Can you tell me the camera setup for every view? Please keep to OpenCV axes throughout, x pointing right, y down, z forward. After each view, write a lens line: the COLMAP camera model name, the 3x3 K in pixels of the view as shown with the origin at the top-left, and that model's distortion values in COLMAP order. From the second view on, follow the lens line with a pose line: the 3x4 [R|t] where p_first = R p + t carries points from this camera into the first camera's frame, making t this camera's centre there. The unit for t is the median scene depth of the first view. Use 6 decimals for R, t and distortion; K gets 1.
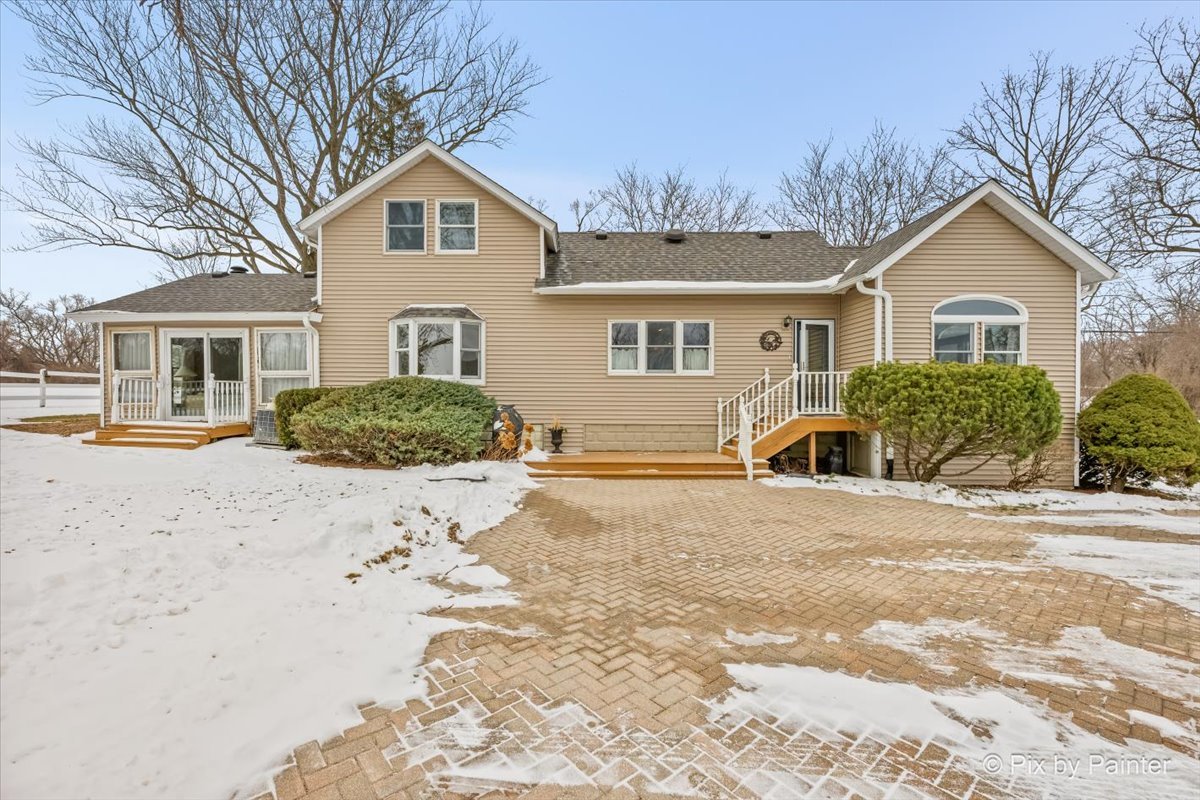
lens RADIAL K [[508.6, 0, 574.5], [0, 508.6, 405.9], [0, 0, 1]] dist [-0.008534, 0.000873]
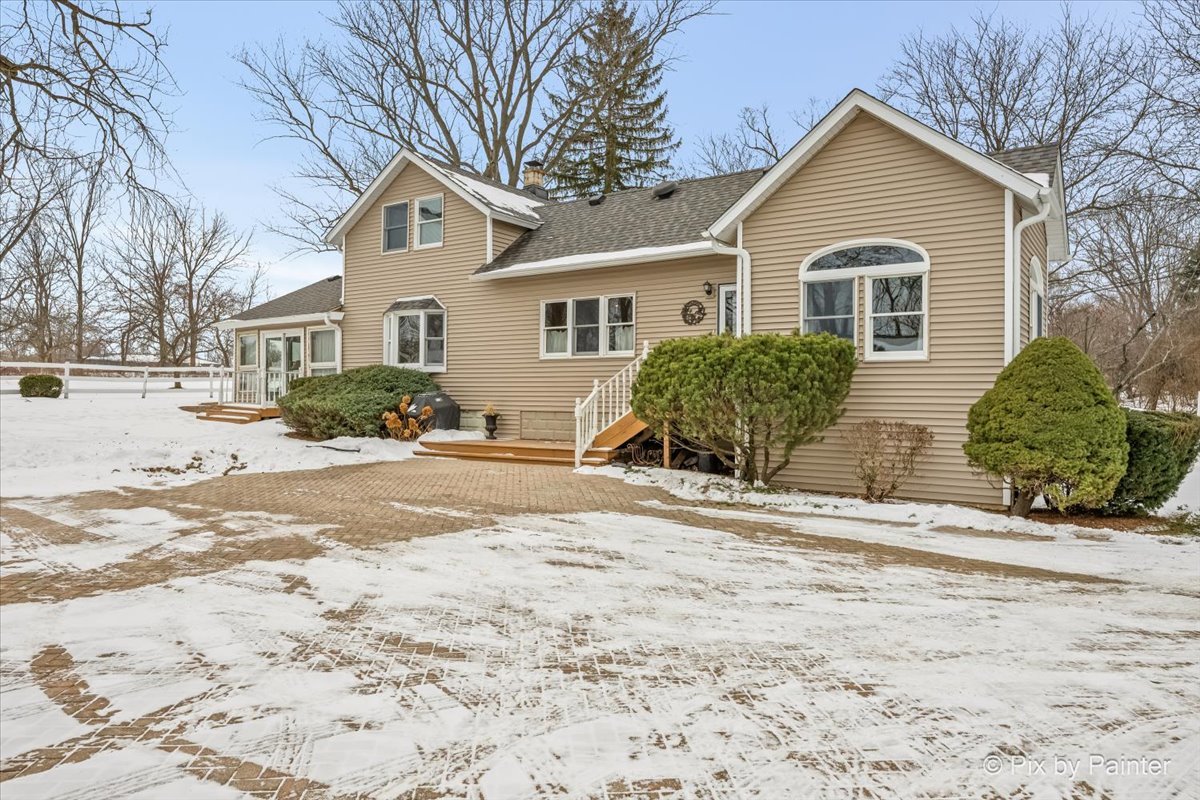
lens RADIAL K [[802.7, 0, 596.0], [0, 802.7, 398.1], [0, 0, 1]] dist [-0.020330, 0.002061]
pose [[0.827479, 0.001180, -0.561495, 1.919064], [-0.010341, 0.999860, -0.013138, 0.058674], [0.561401, 0.016678, 0.827376, -0.333325]]
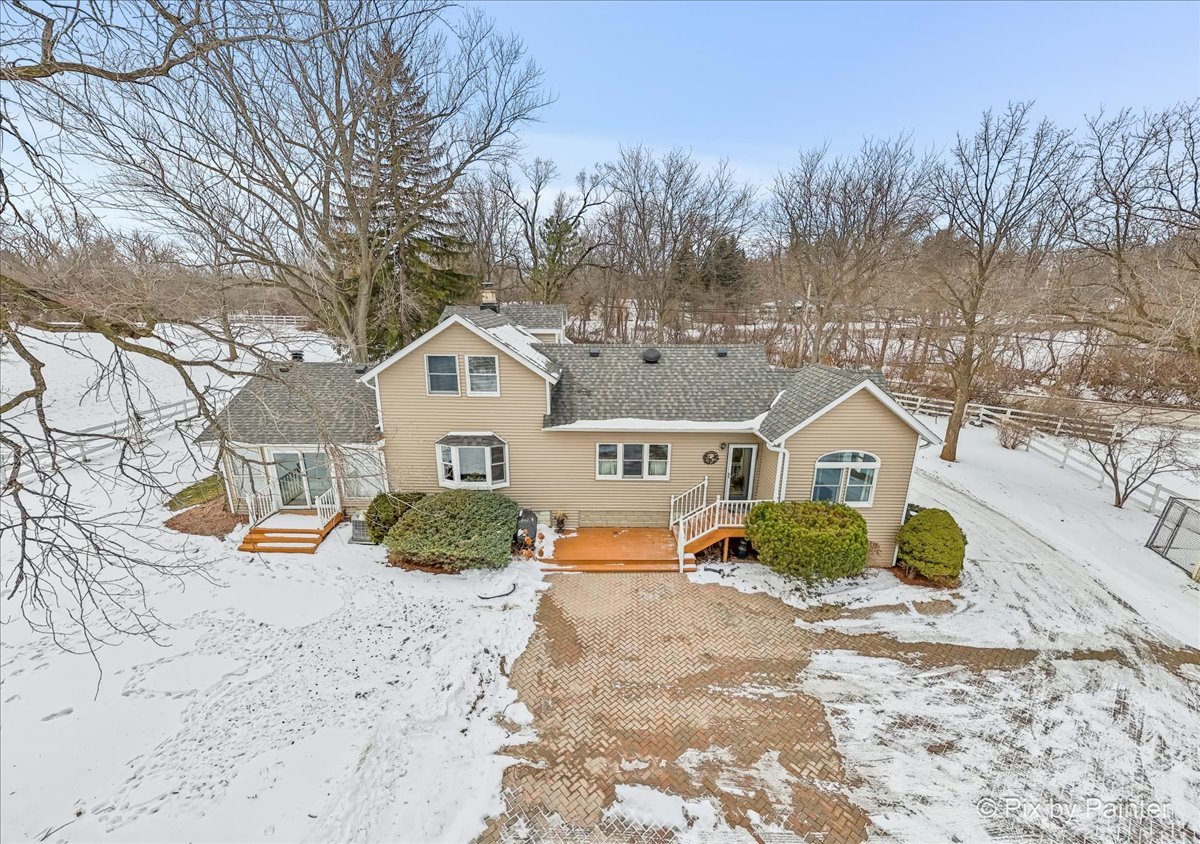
lens RADIAL K [[484.6, 0, 601.2], [0, 484.6, 436.5], [0, 0, 1]] dist [0.017810, -0.000054]
pose [[0.999576, -0.000600, 0.029123, 0.080604], [-0.007607, 0.959716, 0.280869, -1.087911], [-0.028119, -0.280971, 0.959304, -0.525493]]
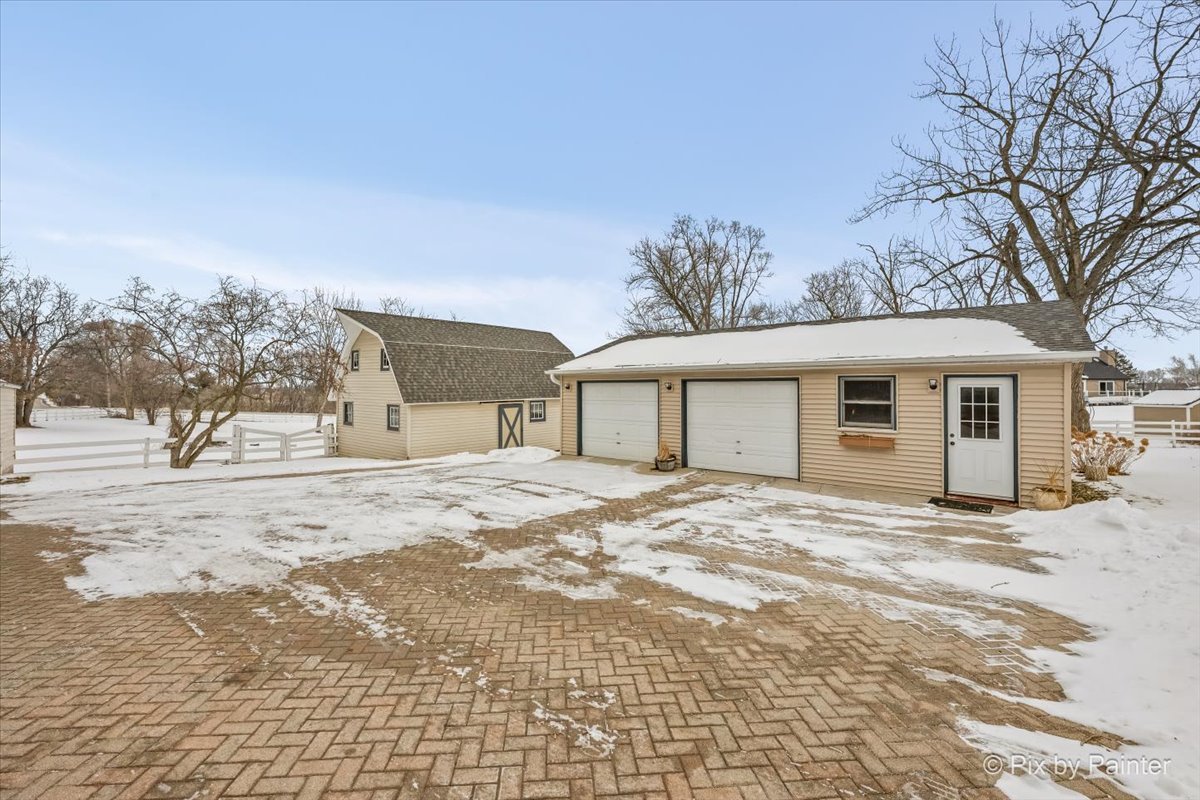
lens RADIAL K [[497.4, 0, 603.0], [0, 497.4, 392.5], [0, 0, 1]] dist [-0.006415, -0.000118]
pose [[-0.823853, -0.007959, 0.566747, -0.061048], [-0.003120, 0.999950, 0.009507, -0.040822], [-0.566794, 0.006064, -0.823837, 1.261069]]
